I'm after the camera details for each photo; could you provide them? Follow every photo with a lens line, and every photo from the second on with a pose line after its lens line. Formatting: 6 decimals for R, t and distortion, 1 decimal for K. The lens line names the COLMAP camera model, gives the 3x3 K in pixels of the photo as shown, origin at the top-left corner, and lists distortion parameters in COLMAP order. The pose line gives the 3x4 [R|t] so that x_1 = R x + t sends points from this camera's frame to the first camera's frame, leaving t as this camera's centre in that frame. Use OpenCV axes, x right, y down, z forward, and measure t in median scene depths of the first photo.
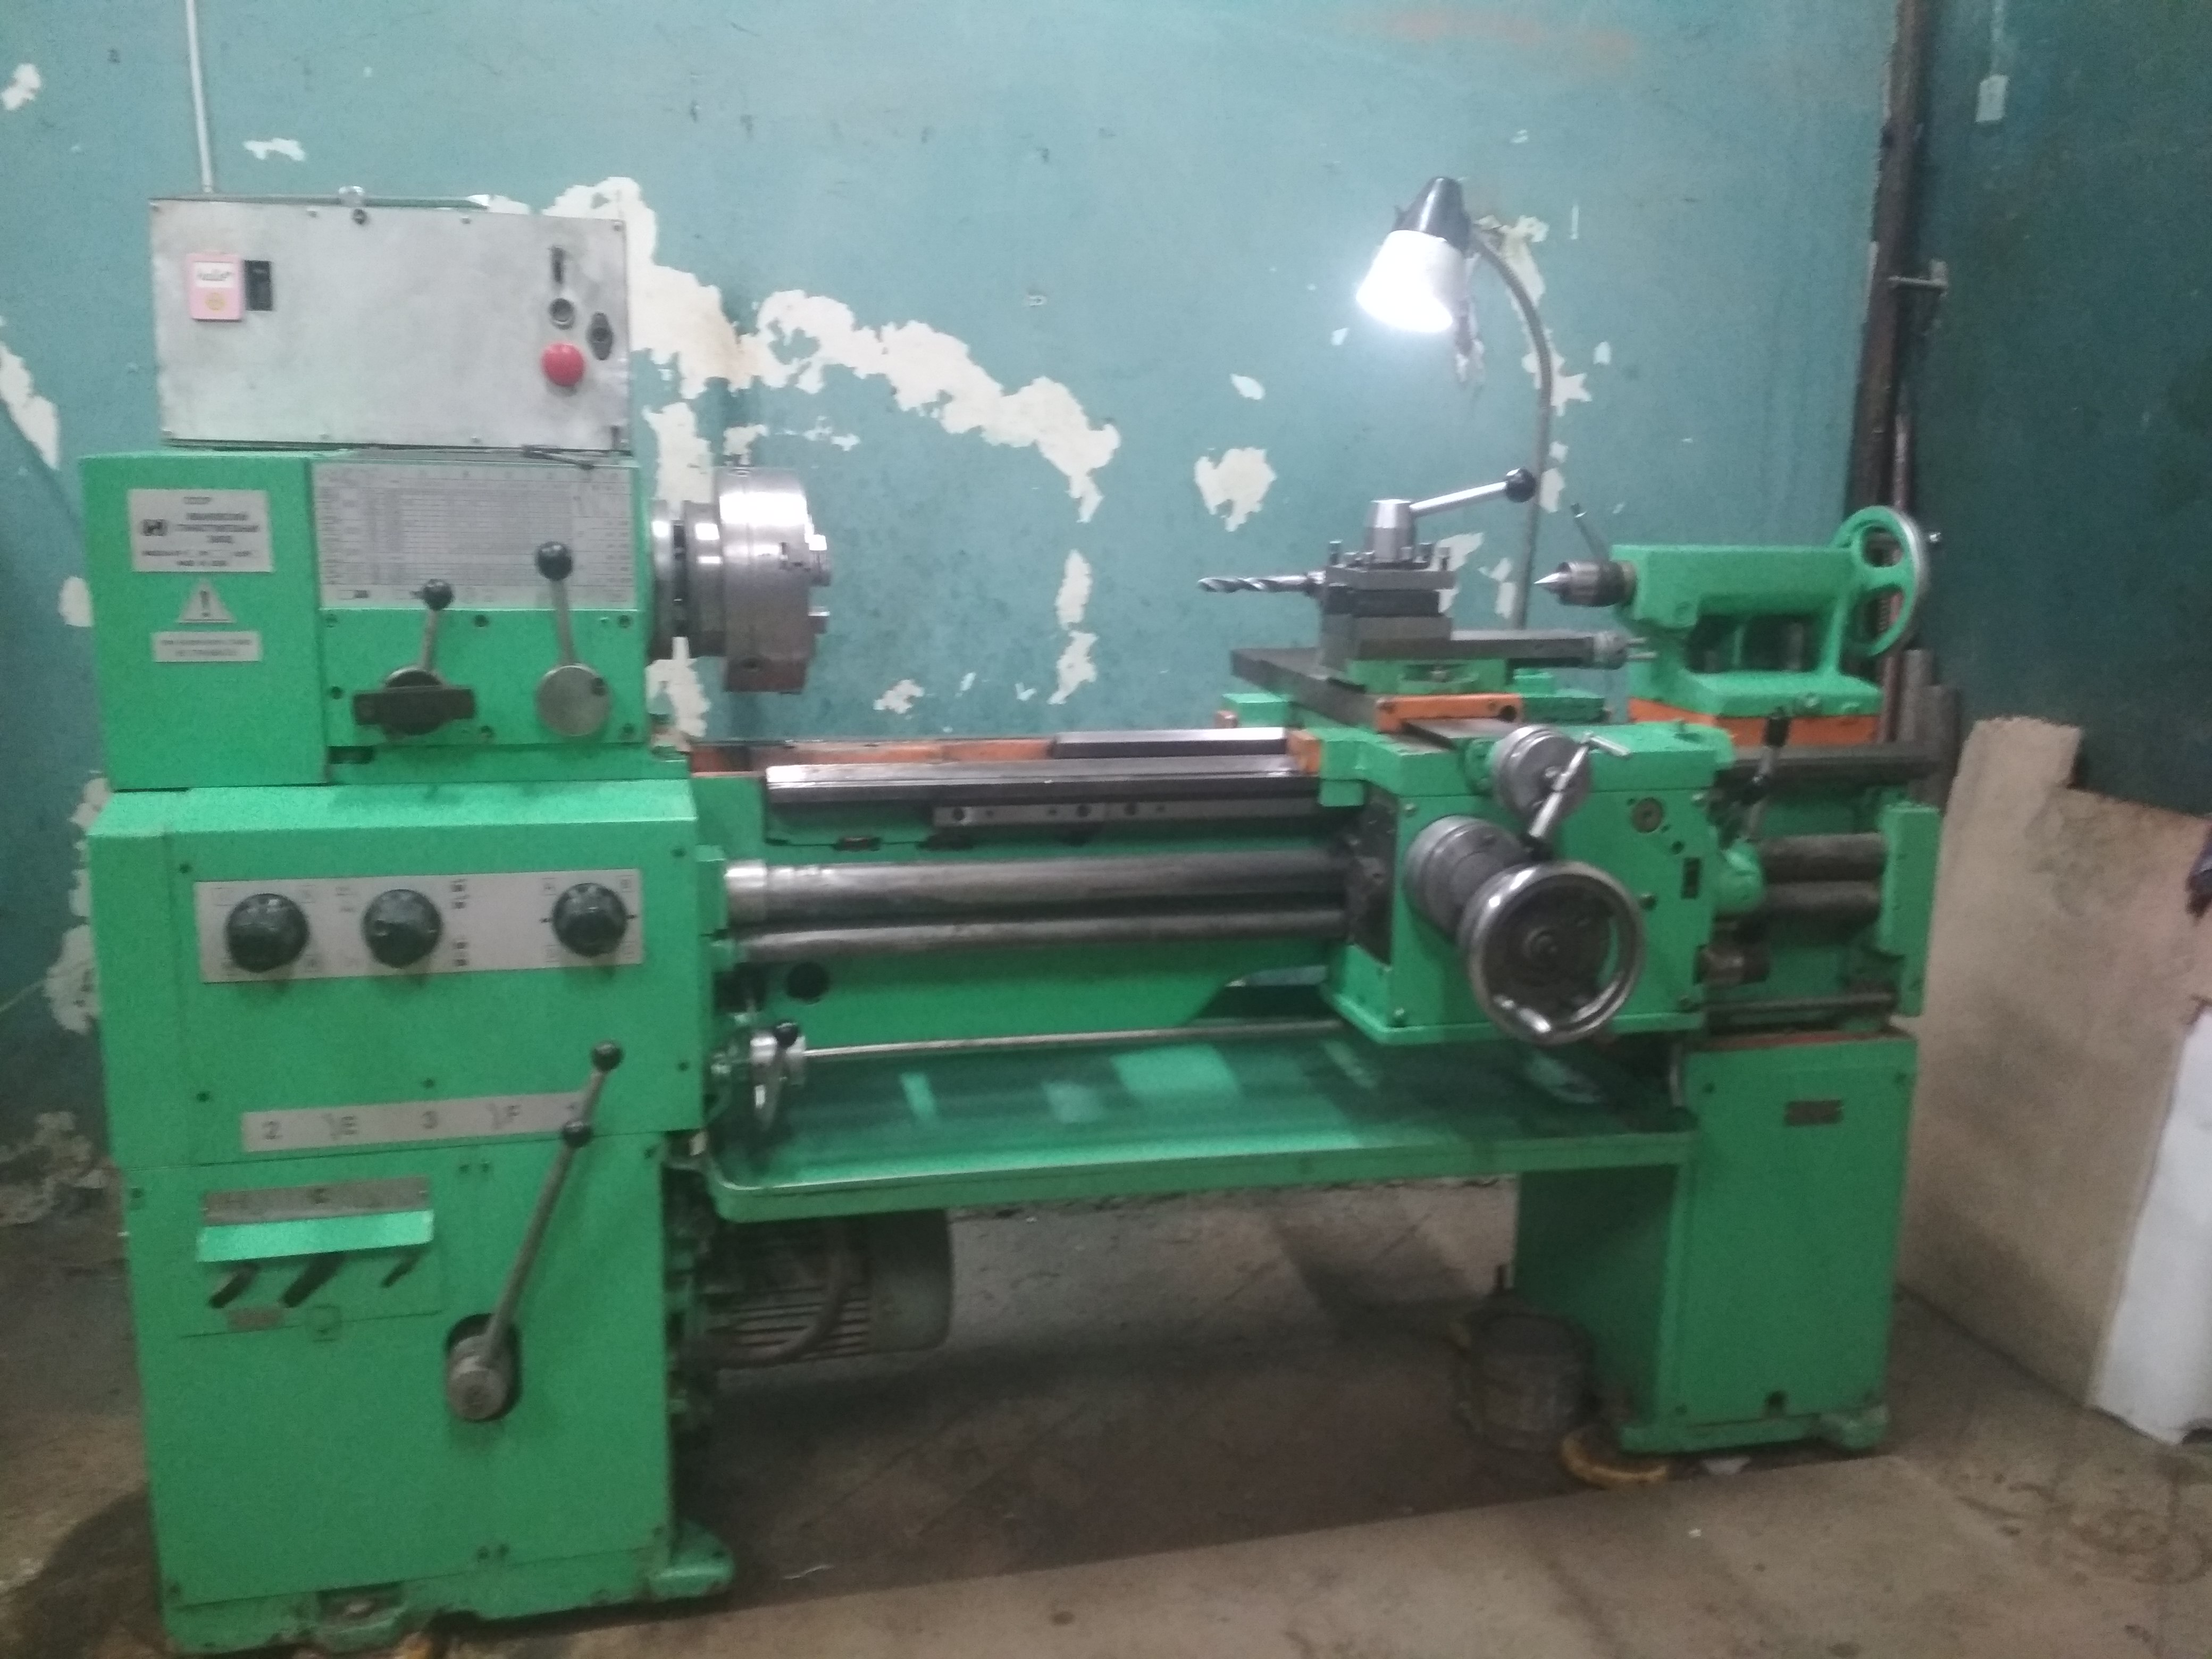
lens RADIAL K [[1927.1, 0, 1106.0], [0, 1927.1, 829.5], [0, 0, 1]] dist [0.122736, -0.267448]
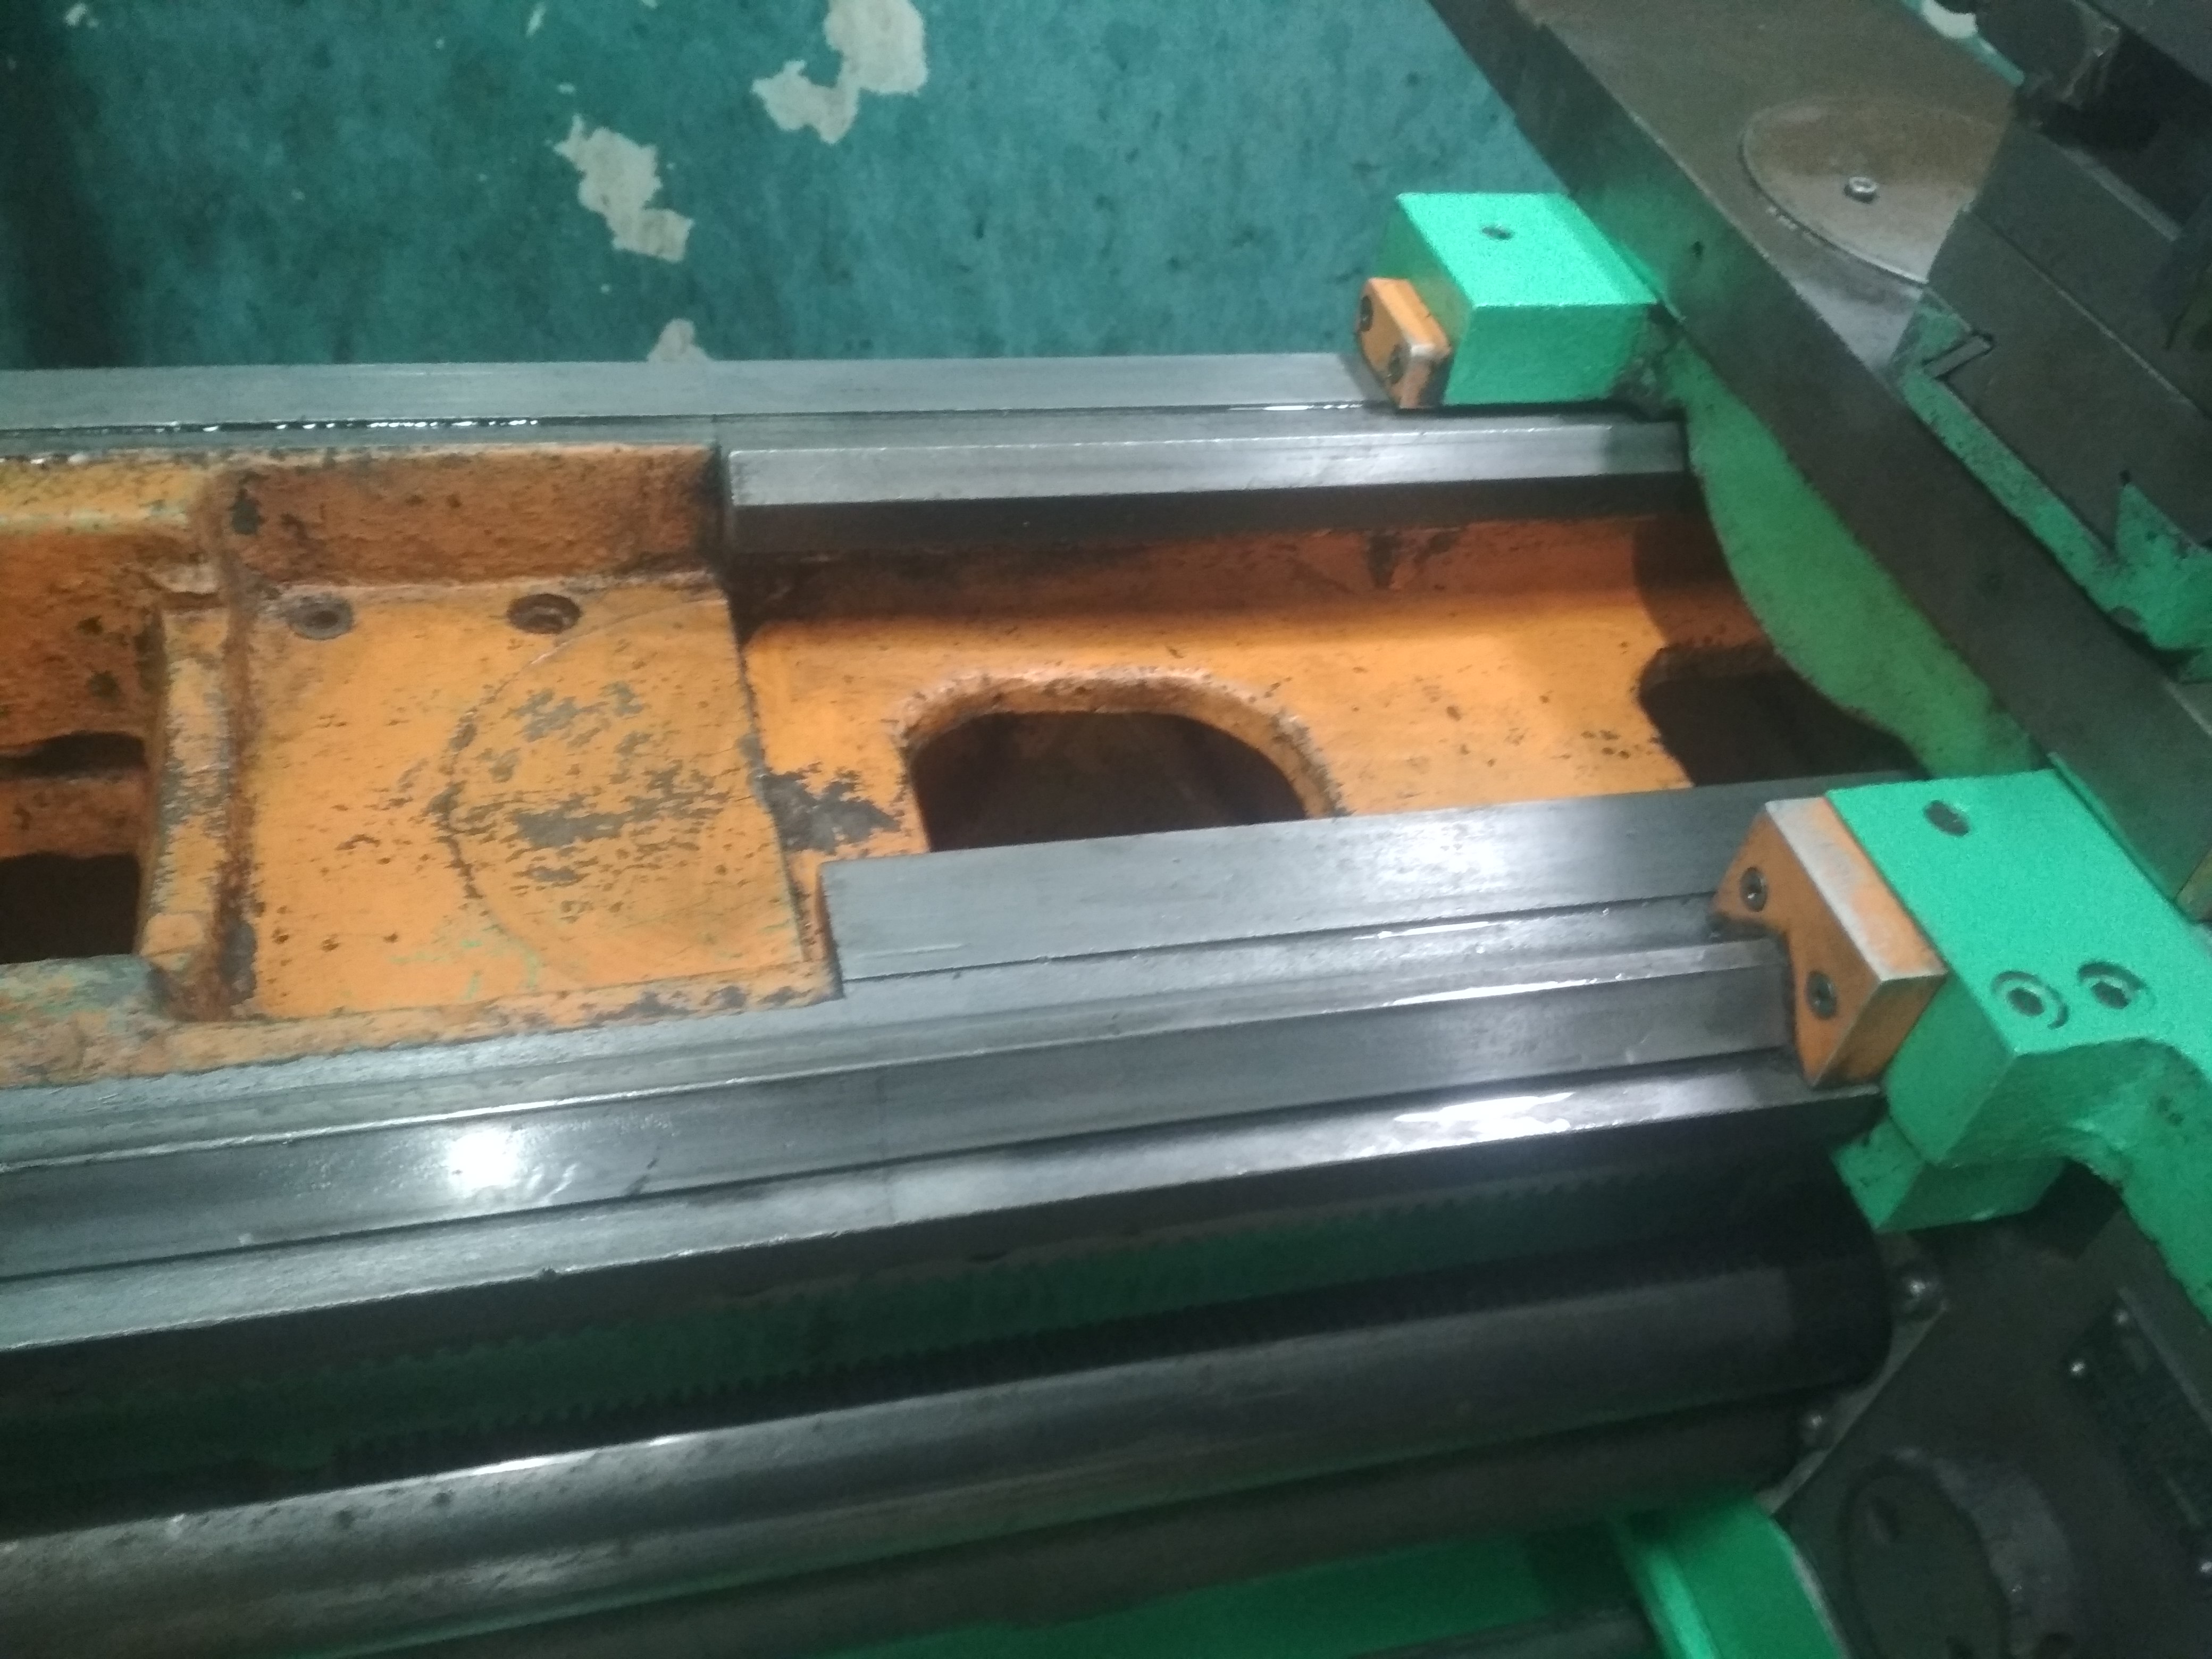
lens RADIAL K [[1975.9, 0, 1106.0], [0, 1975.9, 829.5], [0, 0, 1]] dist [0.133175, -0.287746]
pose [[0.991992, 0.081913, 0.096140, 0.000515], [-0.120698, 0.839046, 0.530504, -0.120425], [-0.037211, -0.537859, 0.842213, 0.620757]]
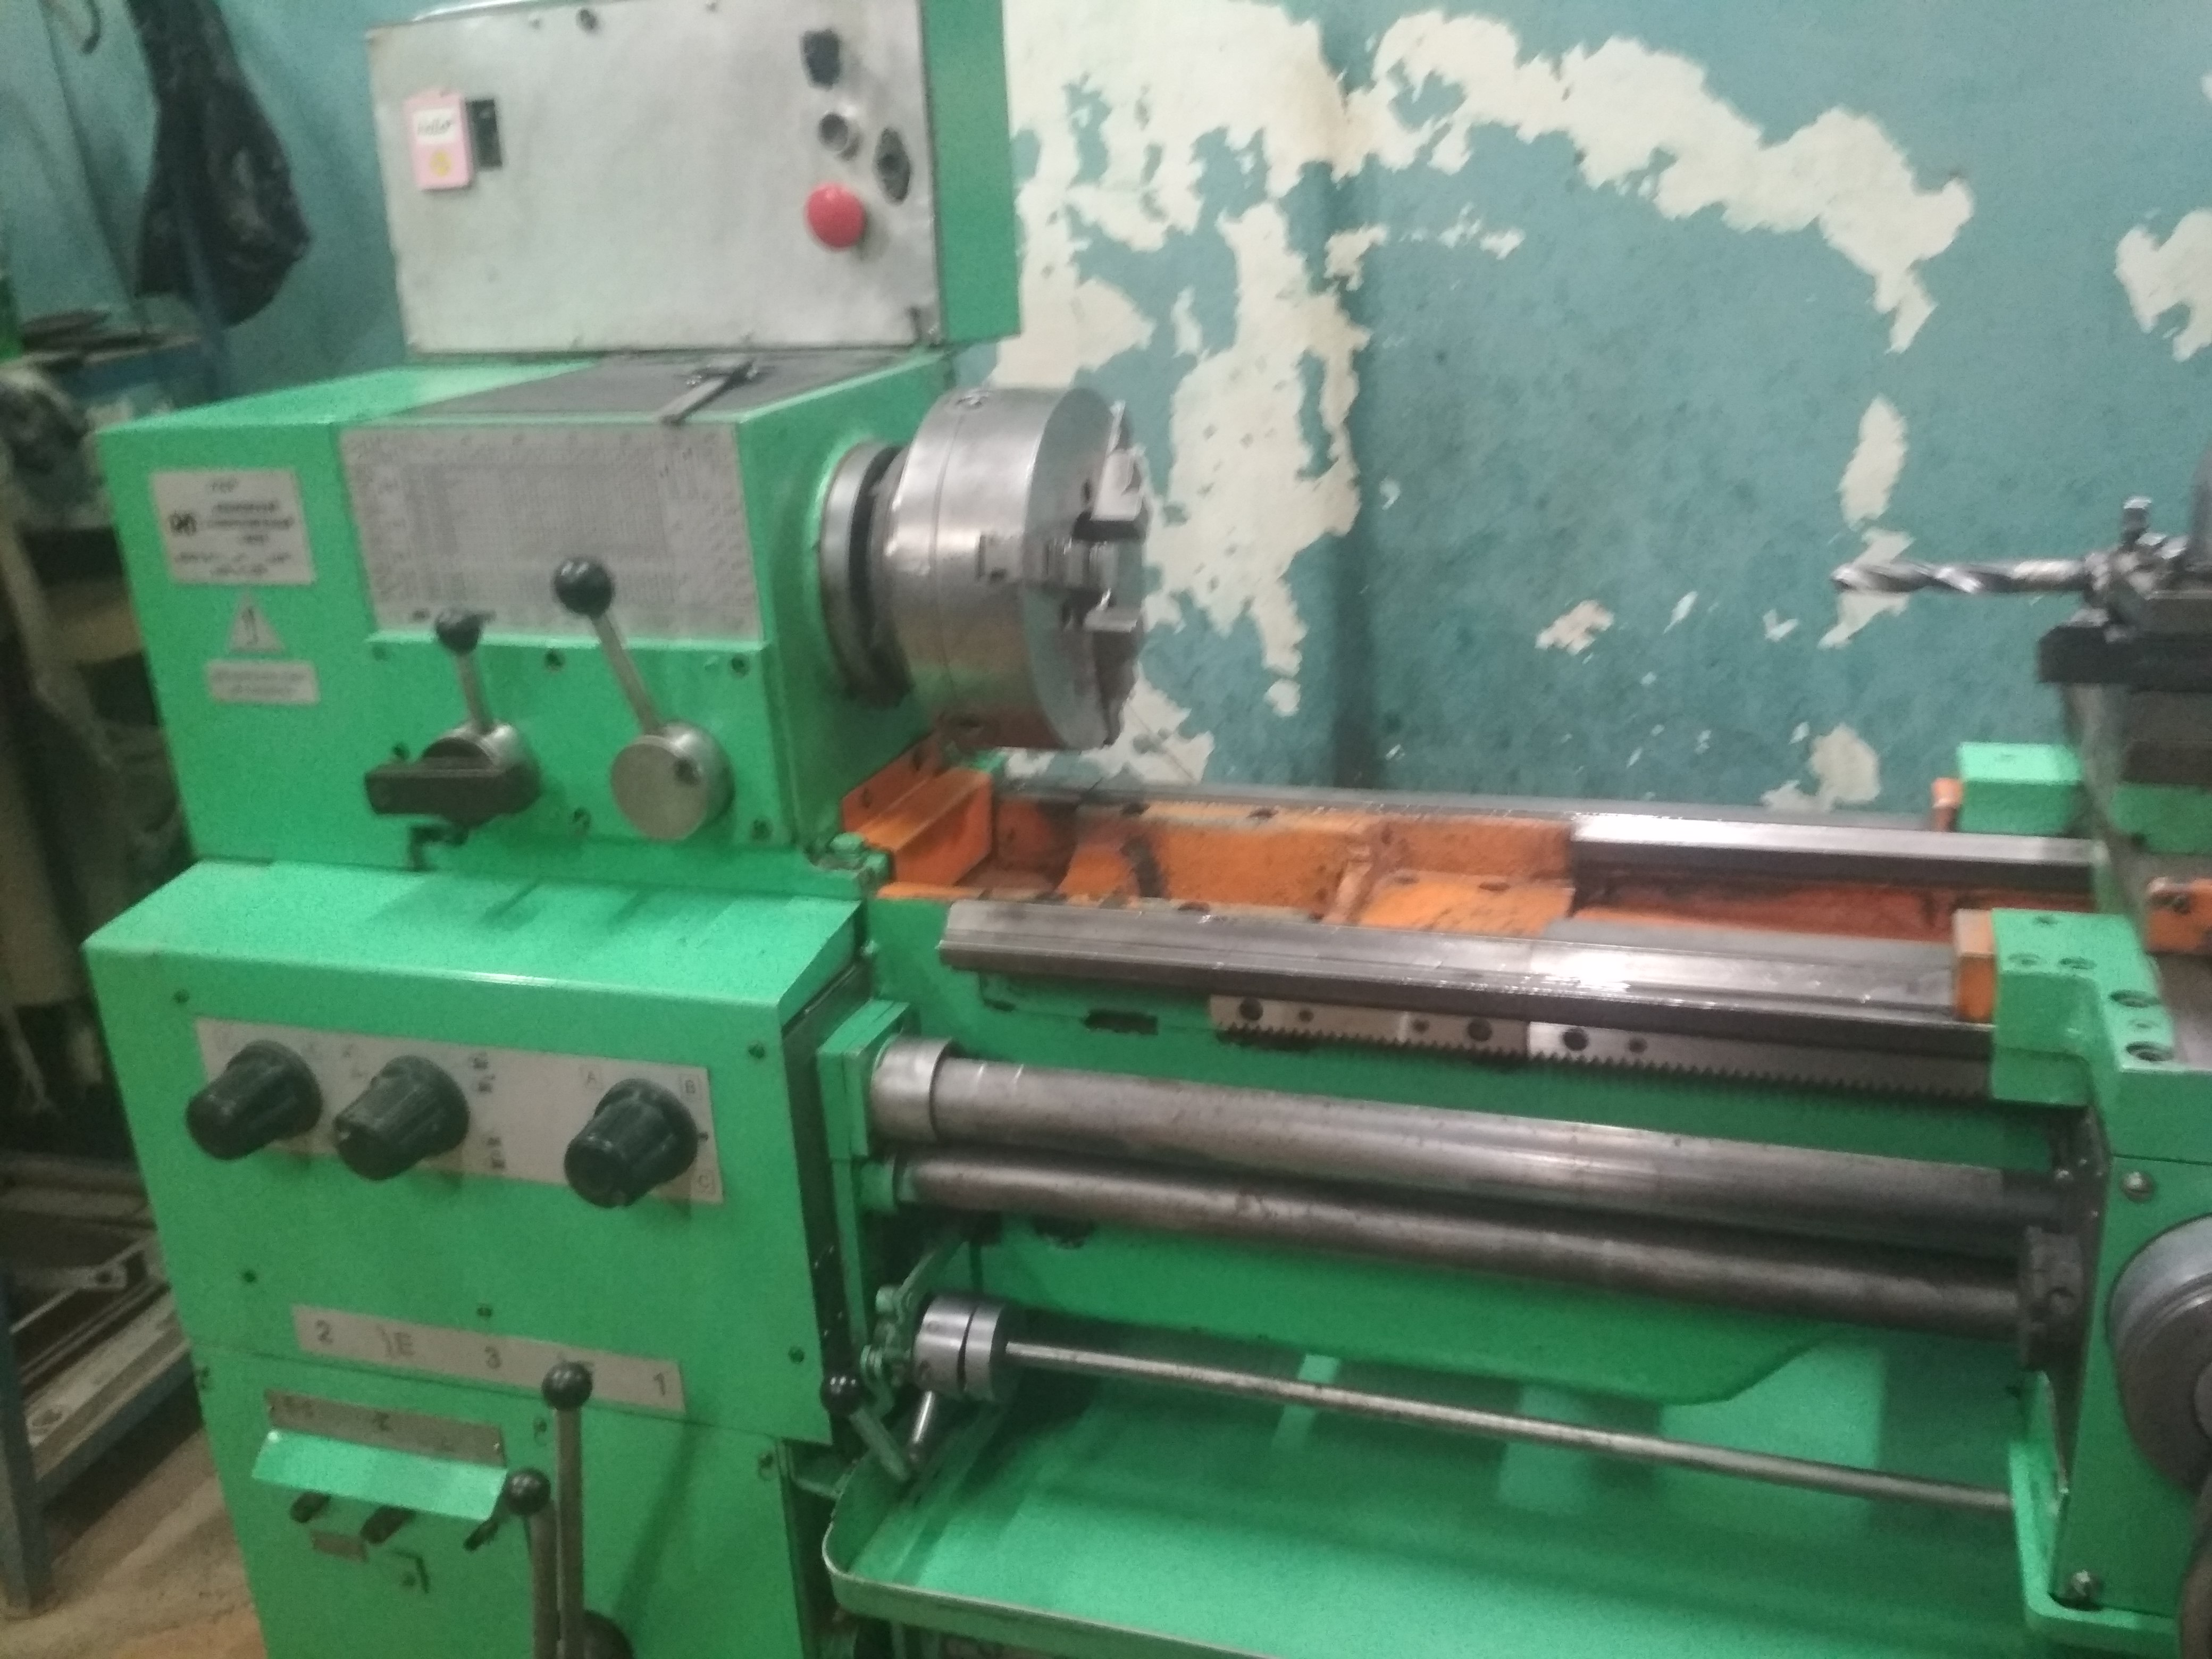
lens RADIAL K [[1927.1, 0, 1106.0], [0, 1927.1, 829.5], [0, 0, 1]] dist [0.122736, -0.267448]
pose [[0.832592, 0.114629, -0.541895, 0.137396], [-0.030374, 0.986328, 0.161973, -0.109657], [0.553053, -0.118398, 0.824691, 0.367896]]
